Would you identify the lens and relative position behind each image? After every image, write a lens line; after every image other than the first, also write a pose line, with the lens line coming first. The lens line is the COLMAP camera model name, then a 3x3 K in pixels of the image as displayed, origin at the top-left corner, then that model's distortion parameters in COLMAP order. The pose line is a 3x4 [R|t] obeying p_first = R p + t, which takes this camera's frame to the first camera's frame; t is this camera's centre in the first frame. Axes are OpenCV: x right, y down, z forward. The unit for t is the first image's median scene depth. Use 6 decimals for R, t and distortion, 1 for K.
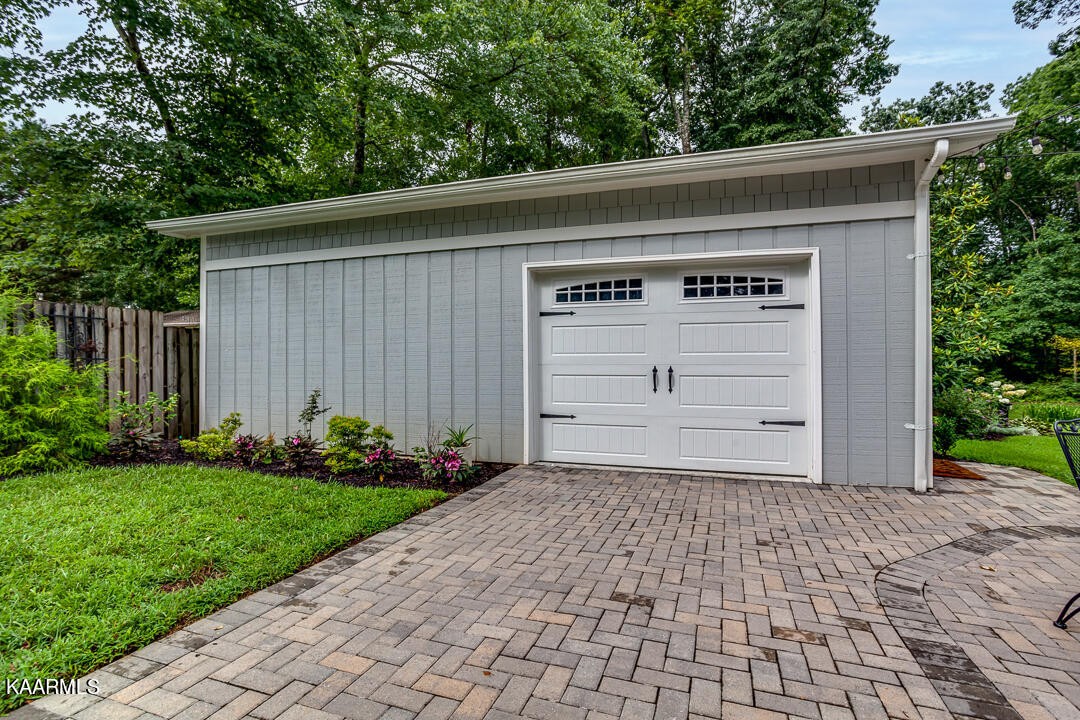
lens RADIAL K [[517.2, 0, 540.0], [0, 517.2, 360.0], [0, 0, 1]] dist [-0.051493, 0.027086]
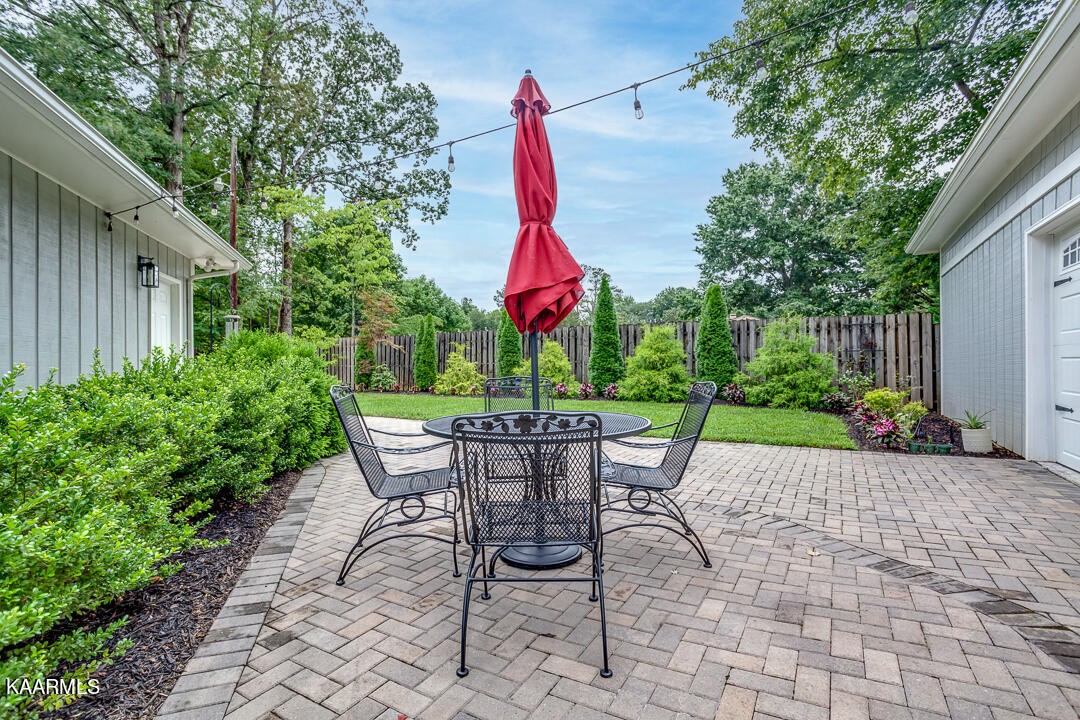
lens RADIAL K [[546.9, 0, 567.7], [0, 546.9, 361.6], [0, 0, 1]] dist [0.000530, 0.000548]
pose [[-0.120285, -0.001590, -0.992738, 0.970648], [0.013235, 0.999907, -0.003205, 0.027646], [0.992651, -0.013525, -0.120253, 0.336322]]
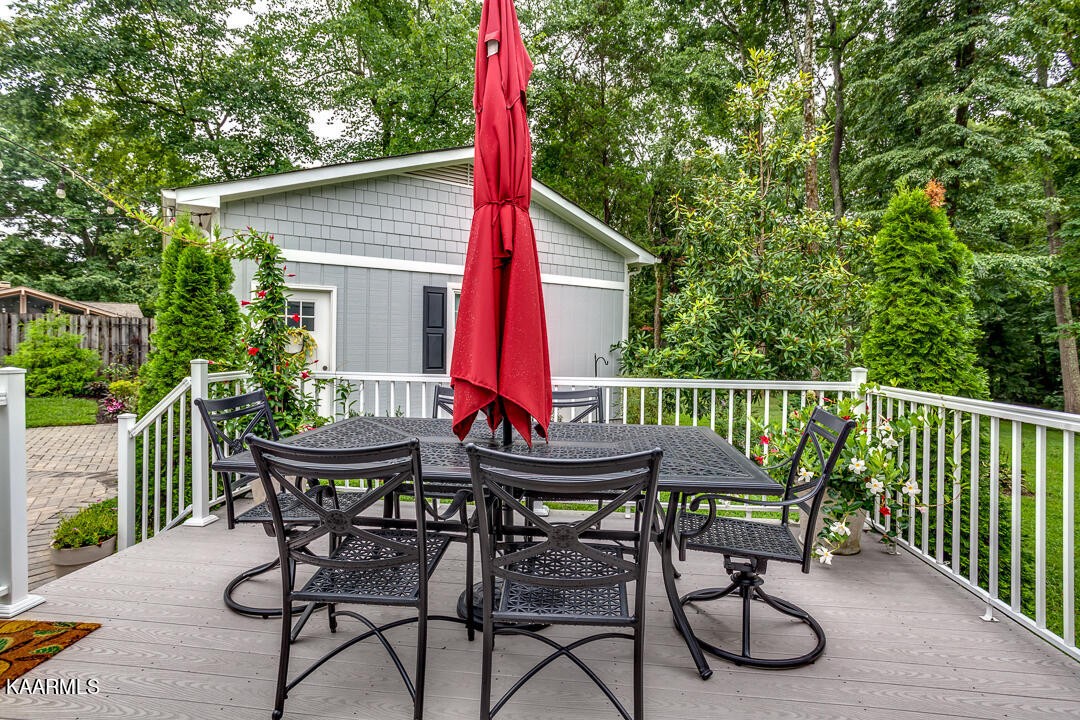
lens RADIAL K [[522.5, 0, 539.7], [0, 522.5, 344.3], [0, 0, 1]] dist [0.001833, 0.001006]
pose [[0.820784, 0.014977, -0.571043, 1.745527], [-0.006766, 0.999841, 0.016497, -0.058478], [0.571199, -0.009676, 0.820754, 0.266577]]
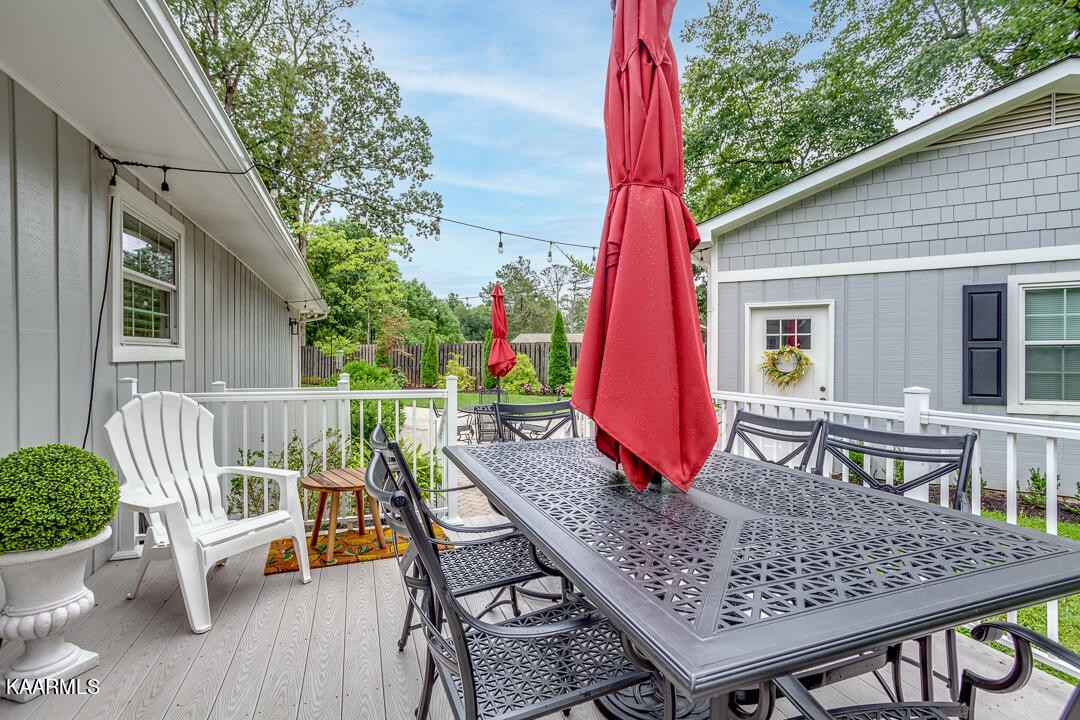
lens RADIAL K [[517.2, 0, 540.0], [0, 517.2, 360.0], [0, 0, 1]] dist [-0.051493, 0.027086]
pose [[-0.136056, 0.005707, -0.990685, 1.815544], [0.009360, 0.999946, 0.004475, -0.052011], [0.990657, -0.008664, -0.136102, 0.541126]]
